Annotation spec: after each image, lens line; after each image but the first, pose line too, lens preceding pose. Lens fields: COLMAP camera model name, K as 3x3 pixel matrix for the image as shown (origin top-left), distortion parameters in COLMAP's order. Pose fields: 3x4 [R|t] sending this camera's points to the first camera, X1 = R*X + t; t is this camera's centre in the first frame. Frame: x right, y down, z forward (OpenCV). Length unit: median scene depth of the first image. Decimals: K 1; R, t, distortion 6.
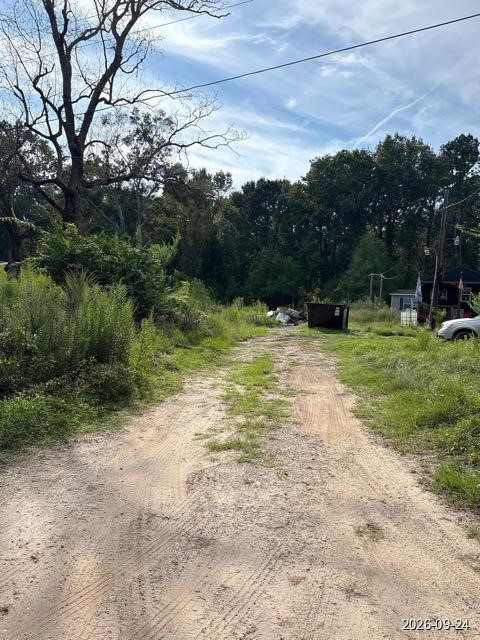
lens RADIAL K [[480.8, 0, 239.4], [0, 480.8, 298.5], [0, 0, 1]] dist [0.299867, -0.000044]
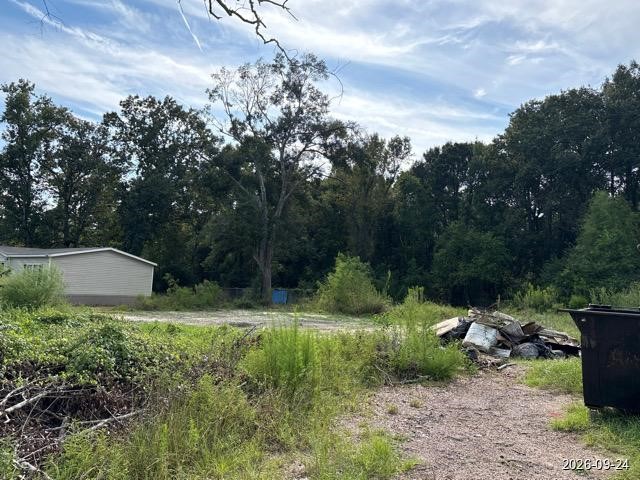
lens RADIAL K [[481.3, 0, 320.0], [0, 481.3, 240.0], [0, 0, 1]] dist [0.054500, -0.069020]
pose [[0.973431, -0.032434, -0.226672, 0.017138], [0.010011, 0.994999, -0.099382, -0.000398], [0.228761, 0.094473, 0.968888, 0.185624]]
